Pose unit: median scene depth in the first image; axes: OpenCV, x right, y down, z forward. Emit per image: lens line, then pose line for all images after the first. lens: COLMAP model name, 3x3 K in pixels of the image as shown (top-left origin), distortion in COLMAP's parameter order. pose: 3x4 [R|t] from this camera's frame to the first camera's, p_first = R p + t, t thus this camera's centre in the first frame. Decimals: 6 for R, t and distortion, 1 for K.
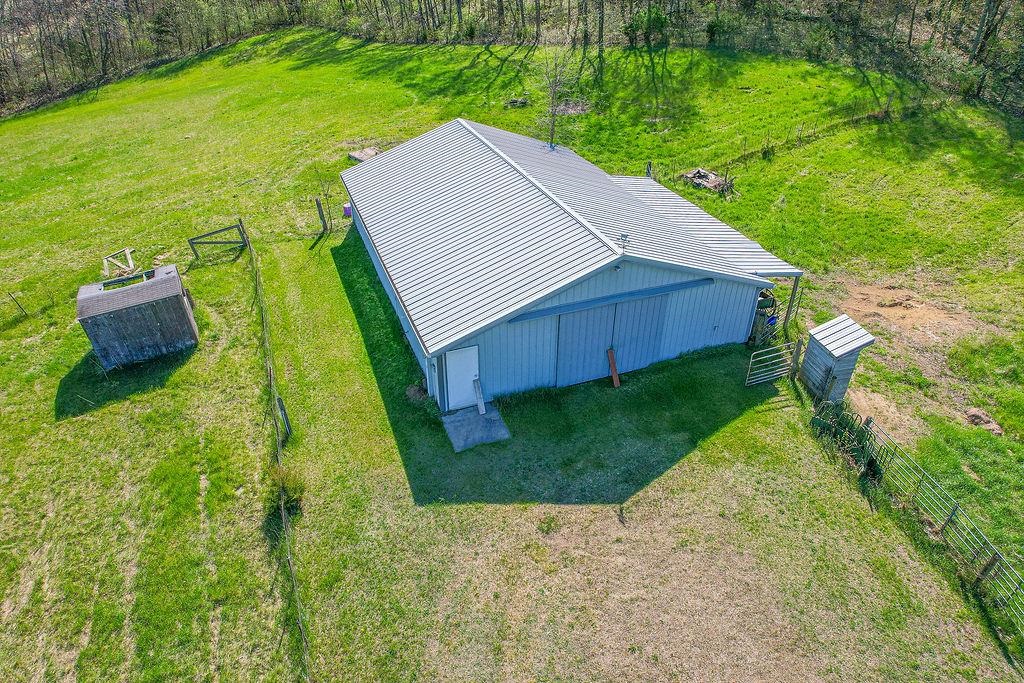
lens RADIAL K [[656.8, 0, 511.7], [0, 656.8, 343.1], [0, 0, 1]] dist [-0.056327, 0.047671]
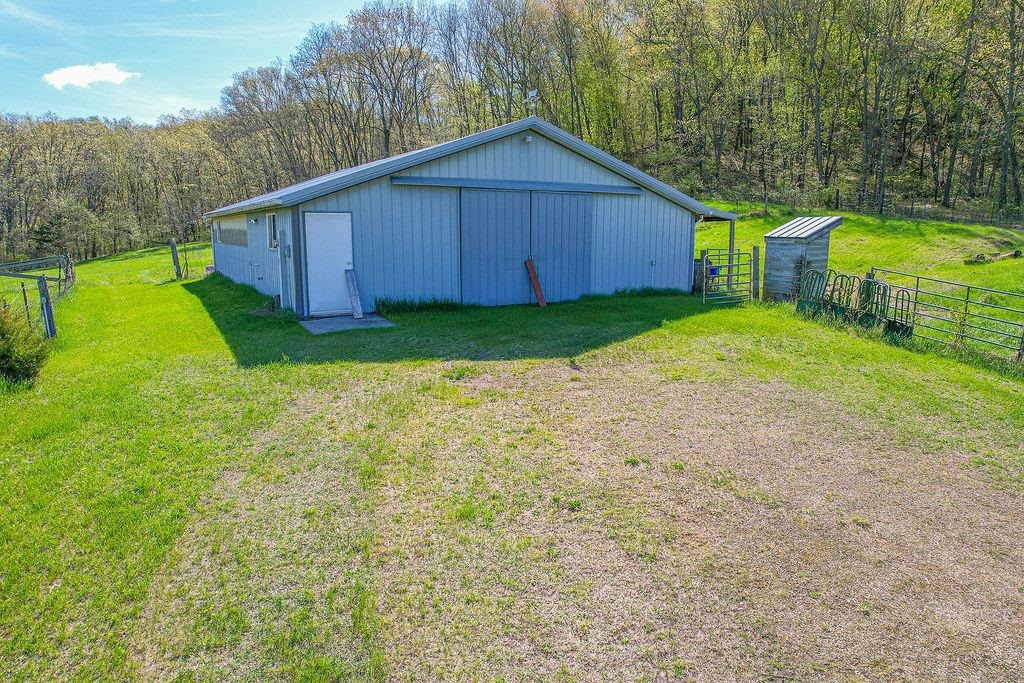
lens RADIAL K [[656.8, 0, 511.2], [0, 656.8, 341.0], [0, 0, 1]] dist [-0.056327, 0.047671]
pose [[0.987914, -0.034235, 0.151175, 0.009510], [0.093112, 0.910796, -0.402220, 0.424125], [-0.123919, 0.411436, 0.902976, 0.358195]]
